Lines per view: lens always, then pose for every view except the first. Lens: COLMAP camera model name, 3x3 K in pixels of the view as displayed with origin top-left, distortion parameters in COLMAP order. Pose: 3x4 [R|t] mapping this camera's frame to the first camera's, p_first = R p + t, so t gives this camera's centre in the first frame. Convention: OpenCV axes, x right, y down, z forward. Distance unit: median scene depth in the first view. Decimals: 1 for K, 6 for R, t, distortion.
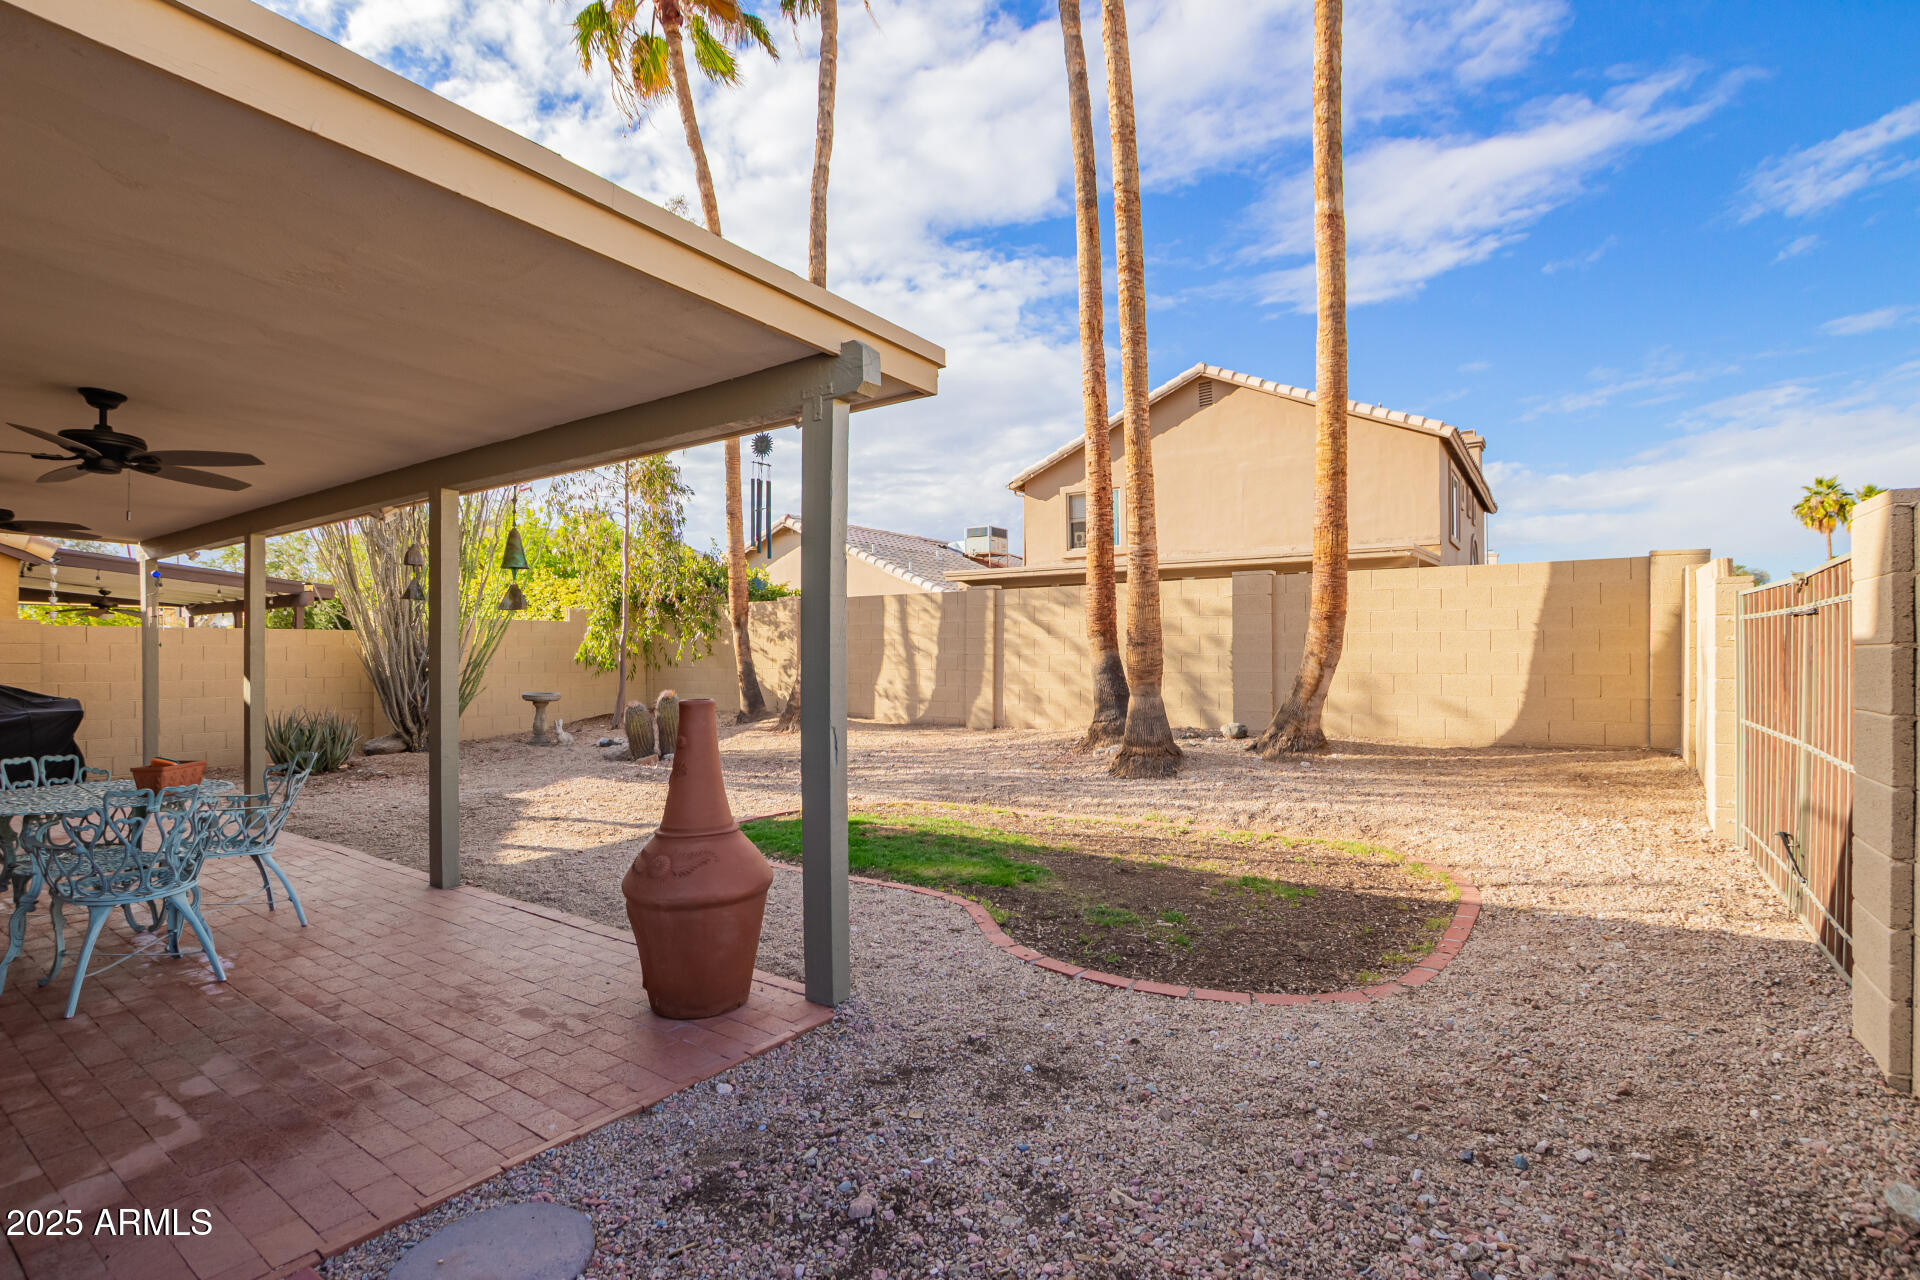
lens RADIAL K [[878.0, 0, 955.7], [0, 878.0, 645.2], [0, 0, 1]] dist [-0.025784, 0.001081]
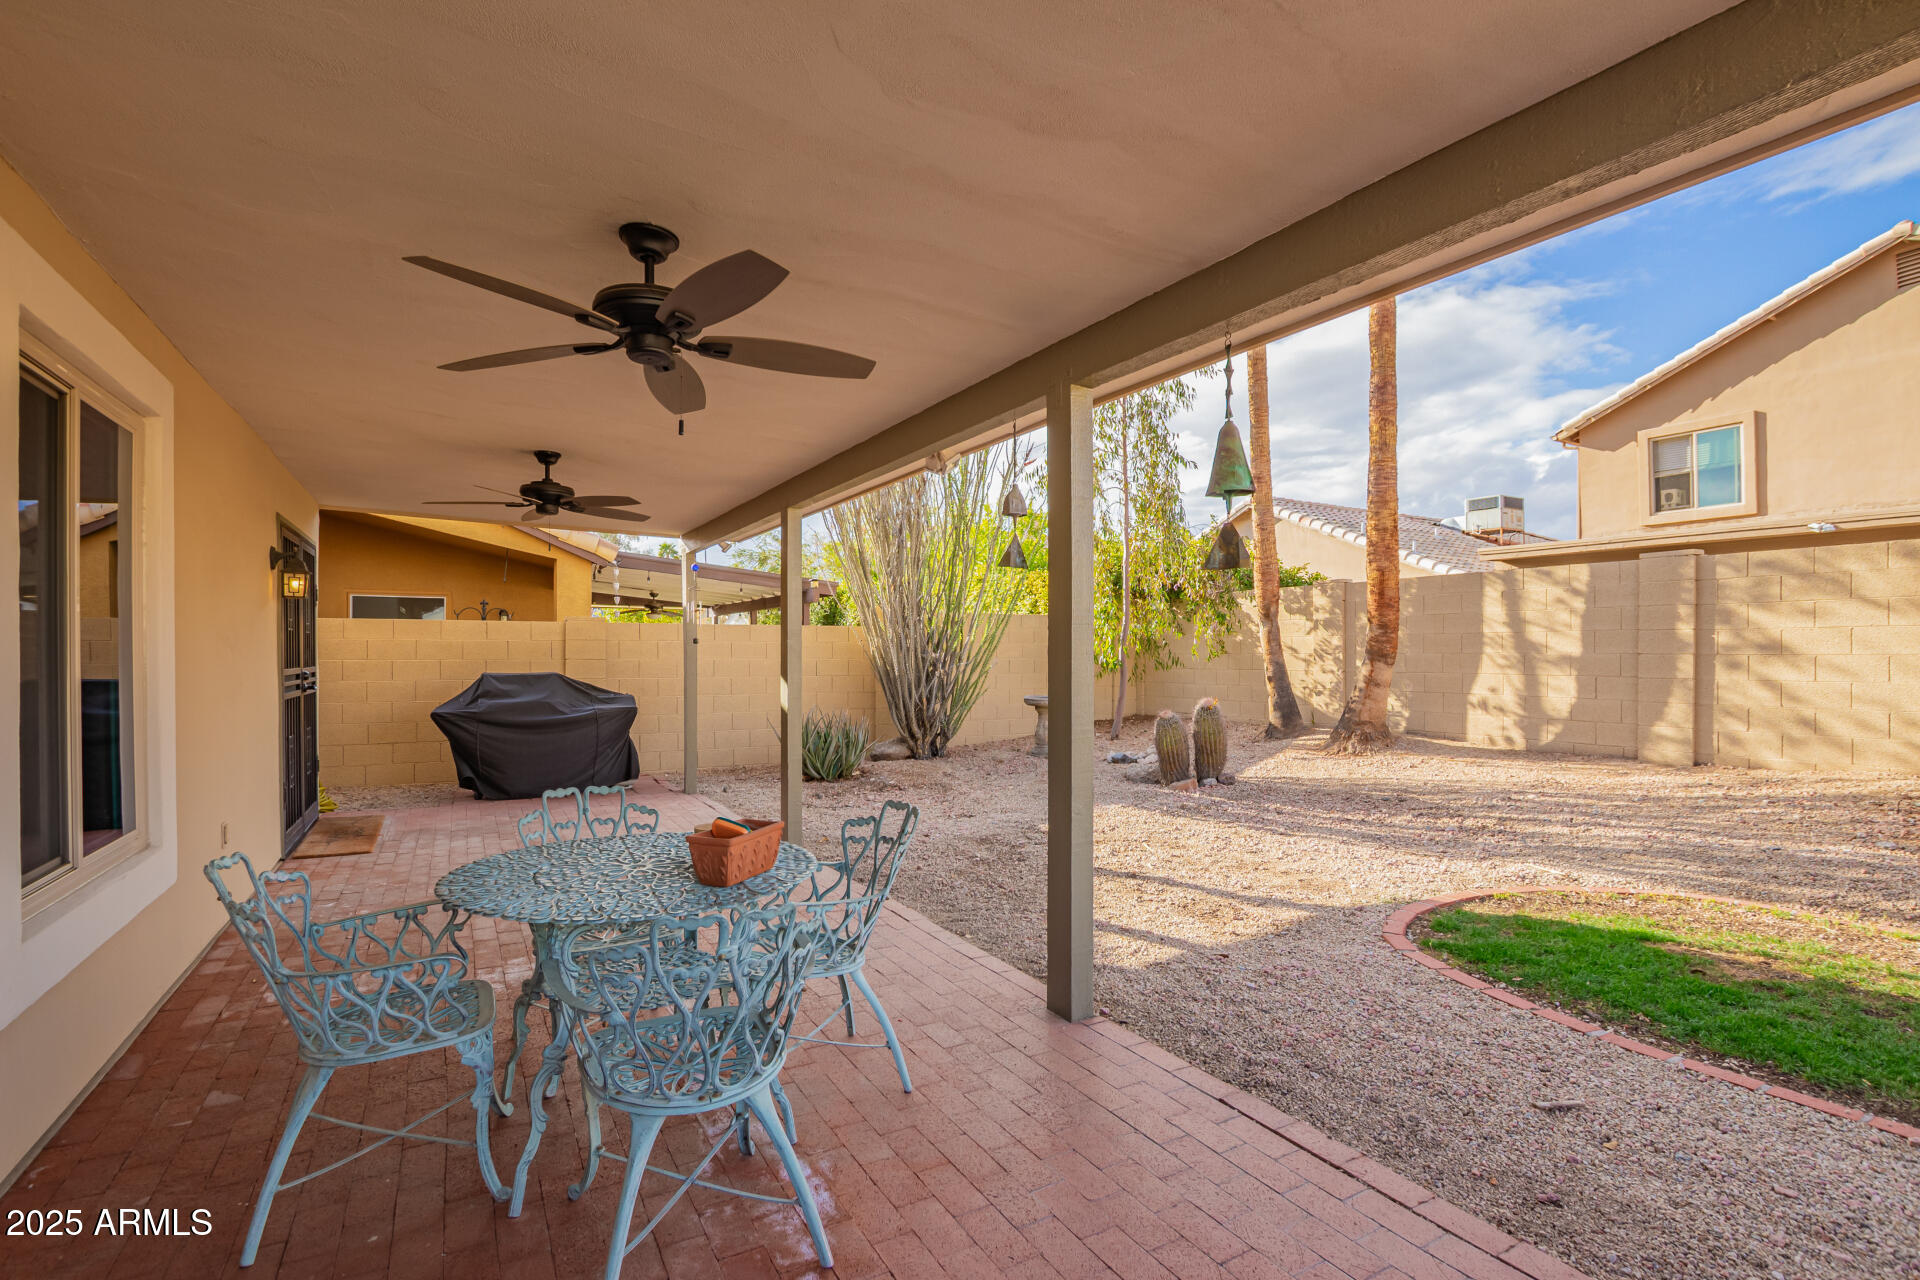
lens RADIAL K [[878.0, 0, 960.0], [0, 878.0, 647.9], [0, 0, 1]] dist [-0.025784, 0.001081]
pose [[0.902075, -0.000125, -0.431580, -0.175350], [0.001638, 0.999994, 0.003132, 0.003180], [0.431577, -0.003532, 0.902069, 0.177194]]
